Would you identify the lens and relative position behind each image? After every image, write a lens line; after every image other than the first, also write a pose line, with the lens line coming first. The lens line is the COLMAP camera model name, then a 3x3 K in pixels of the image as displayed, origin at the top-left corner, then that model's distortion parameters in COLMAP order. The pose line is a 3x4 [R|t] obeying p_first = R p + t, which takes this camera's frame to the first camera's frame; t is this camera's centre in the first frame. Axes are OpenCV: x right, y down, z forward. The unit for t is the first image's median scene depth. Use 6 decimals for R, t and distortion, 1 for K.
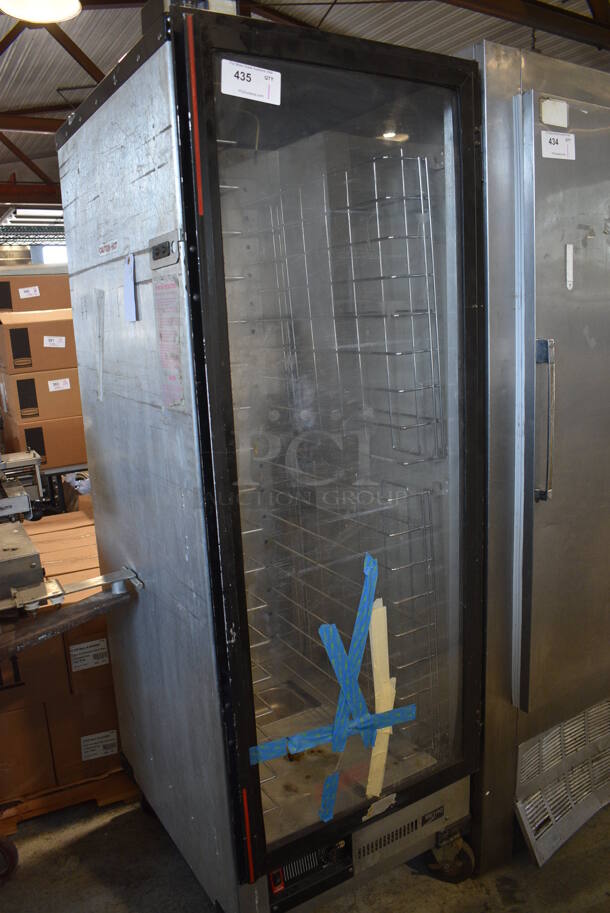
lens RADIAL K [[701.9, 0, 305.0], [0, 701.9, 456.5], [0, 0, 1]] dist [-0.100968, 0.015552]
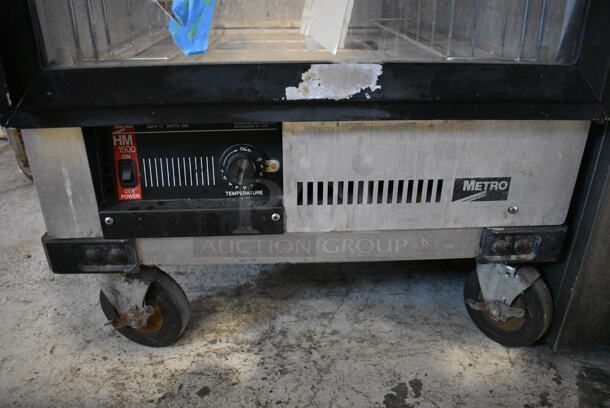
lens RADIAL K [[469.0, 0, 305.0], [0, 469.0, 204.0], [0, 0, 1]] dist [-0.100968, 0.015552]
pose [[0.880670, 0.251791, -0.401275, 0.227670], [-0.133753, 0.944749, 0.299265, 0.488512], [0.454456, -0.209882, 0.865690, 0.697404]]
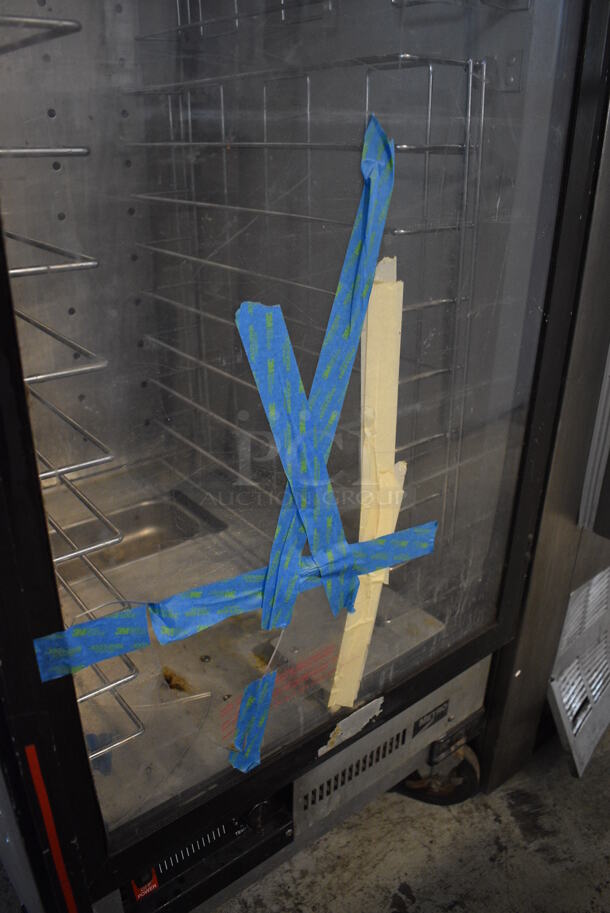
lens RADIAL K [[701.9, 0, 305.0], [0, 701.9, 456.5], [0, 0, 1]] dist [-0.100968, 0.015552]
pose [[0.989681, 0.004539, 0.143218, 0.003394], [-0.037877, 0.972233, 0.230930, 0.205985], [-0.138193, -0.233972, 0.962372, 0.557258]]
